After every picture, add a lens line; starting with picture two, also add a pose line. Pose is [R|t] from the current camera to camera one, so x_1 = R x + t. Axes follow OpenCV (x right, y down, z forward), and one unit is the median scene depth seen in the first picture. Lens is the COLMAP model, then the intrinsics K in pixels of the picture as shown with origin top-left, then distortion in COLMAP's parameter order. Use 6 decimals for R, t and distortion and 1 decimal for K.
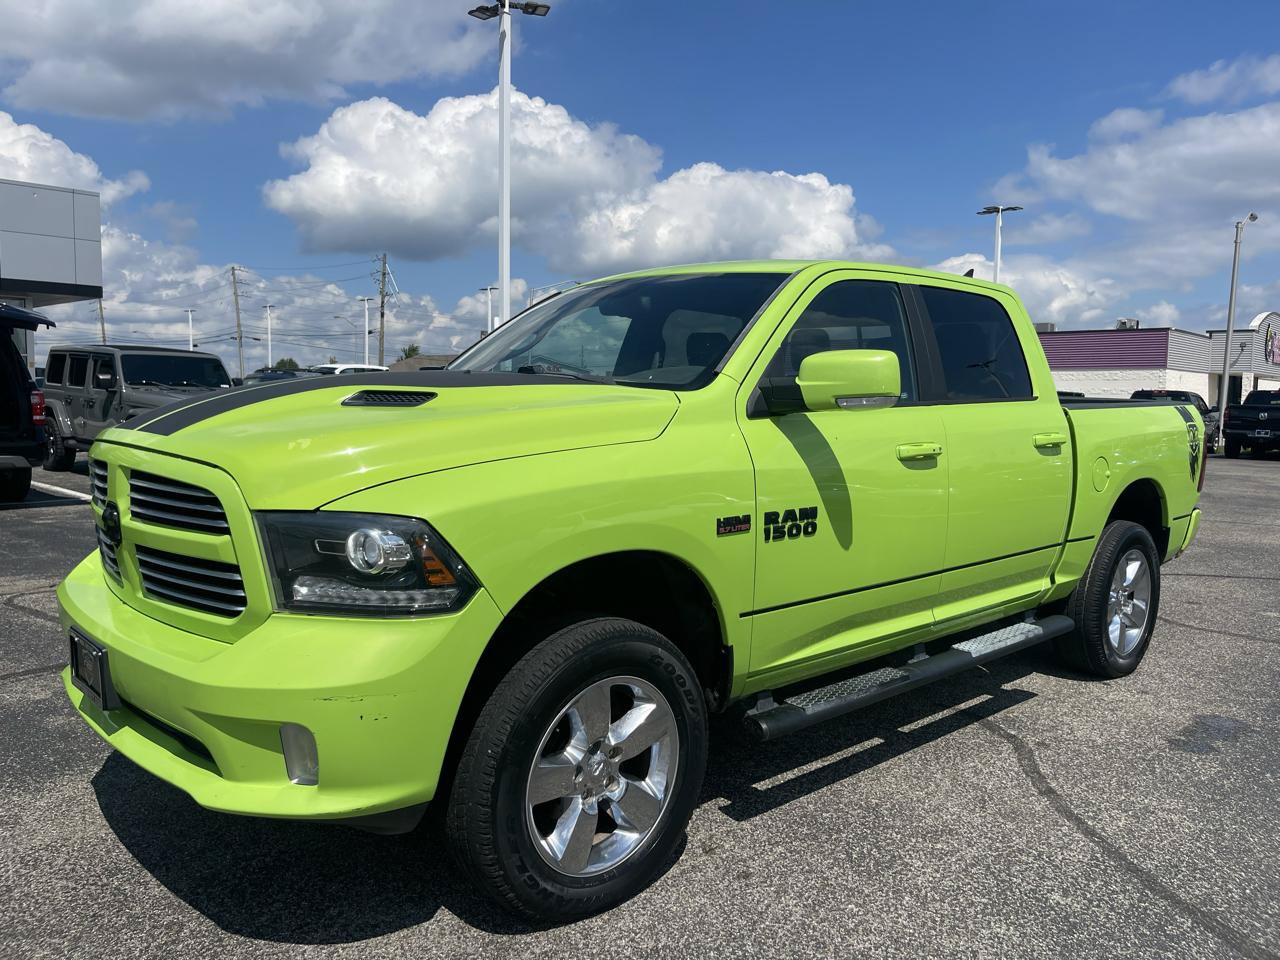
lens RADIAL K [[961.5, 0, 648.2], [0, 961.5, 476.6], [0, 0, 1]] dist [0.085271, -0.120044]
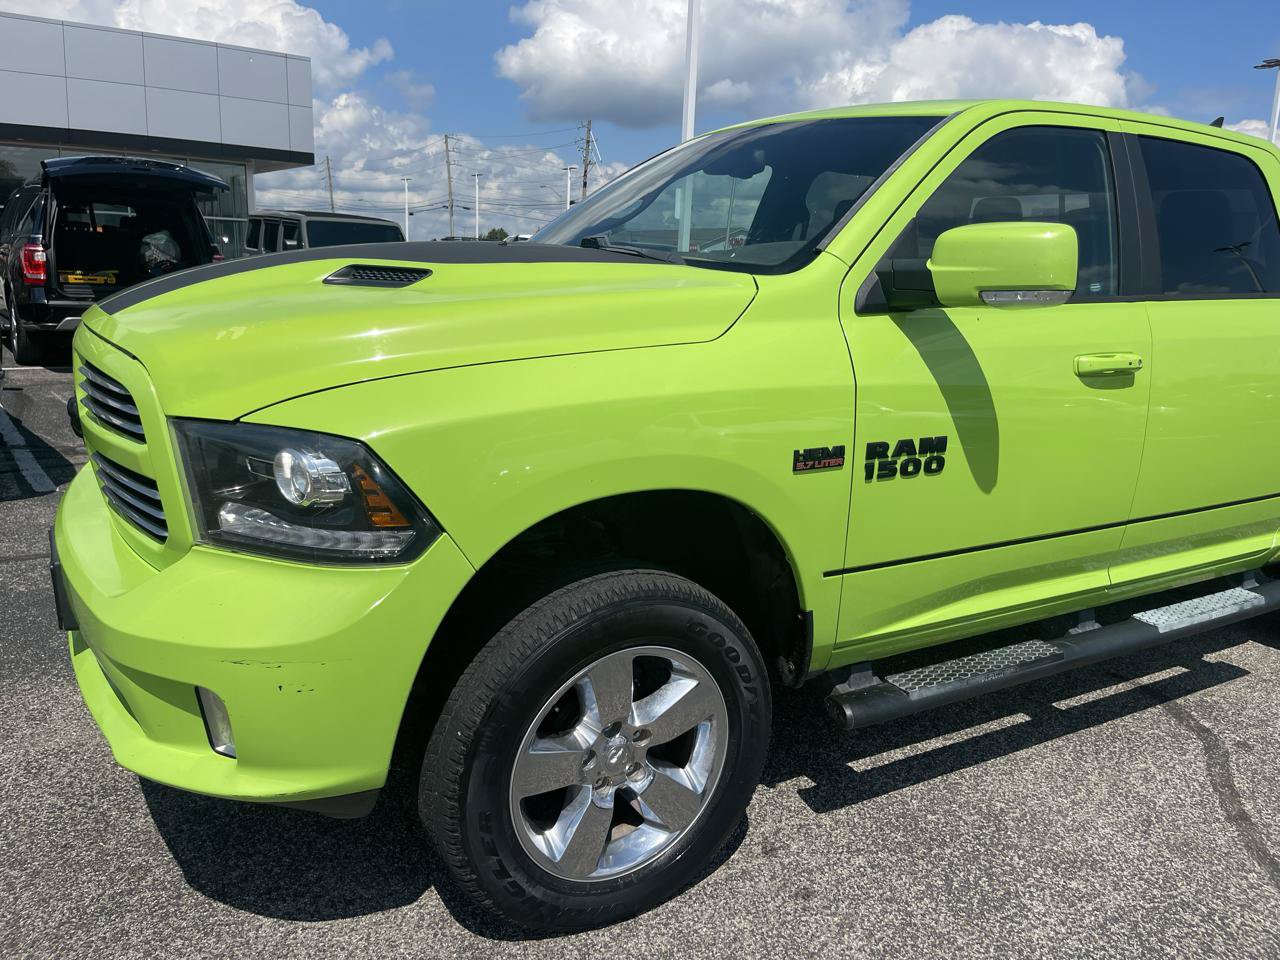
lens RADIAL K [[961.5, 0, 648.2], [0, 961.5, 476.6], [0, 0, 1]] dist [0.085271, -0.120044]
pose [[0.978111, 0.066426, -0.197197, 0.102393], [-0.041169, 0.990721, 0.129524, -0.026909], [0.203971, -0.118571, 0.971770, 0.224060]]
